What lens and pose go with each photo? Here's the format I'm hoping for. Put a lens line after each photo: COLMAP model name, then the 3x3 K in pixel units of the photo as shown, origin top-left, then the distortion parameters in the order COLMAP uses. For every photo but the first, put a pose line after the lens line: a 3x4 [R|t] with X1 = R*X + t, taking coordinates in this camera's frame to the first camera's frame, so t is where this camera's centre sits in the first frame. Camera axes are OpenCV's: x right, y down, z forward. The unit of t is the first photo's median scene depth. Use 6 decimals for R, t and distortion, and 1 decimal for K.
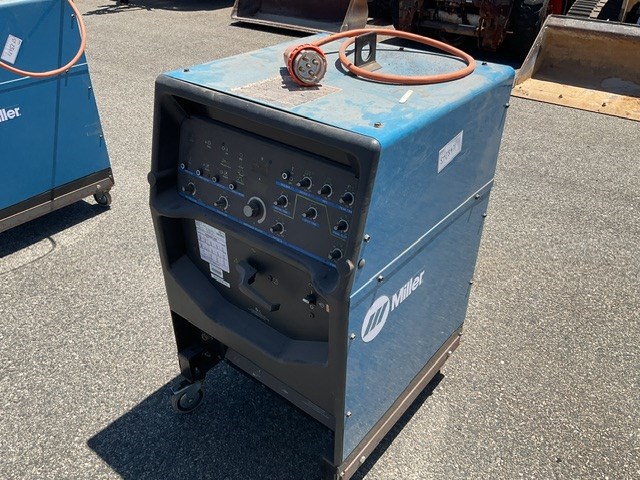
lens RADIAL K [[535.0, 0, 325.0], [0, 535.0, 241.2], [0, 0, 1]] dist [0.195865, 0.042462]
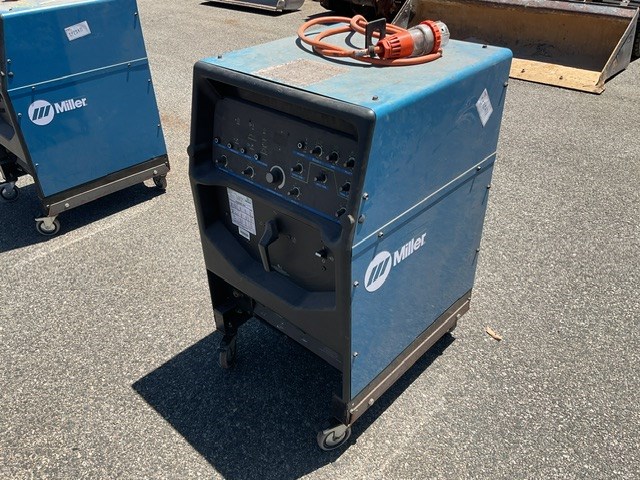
lens RADIAL K [[535.0, 0, 324.1], [0, 535.0, 235.0], [0, 0, 1]] dist [0.195865, 0.042462]
pose [[0.996574, 0.010873, -0.081993, 0.068455], [-0.011349, 0.999921, -0.005337, 0.070747], [0.081929, 0.006250, 0.996619, -0.143587]]
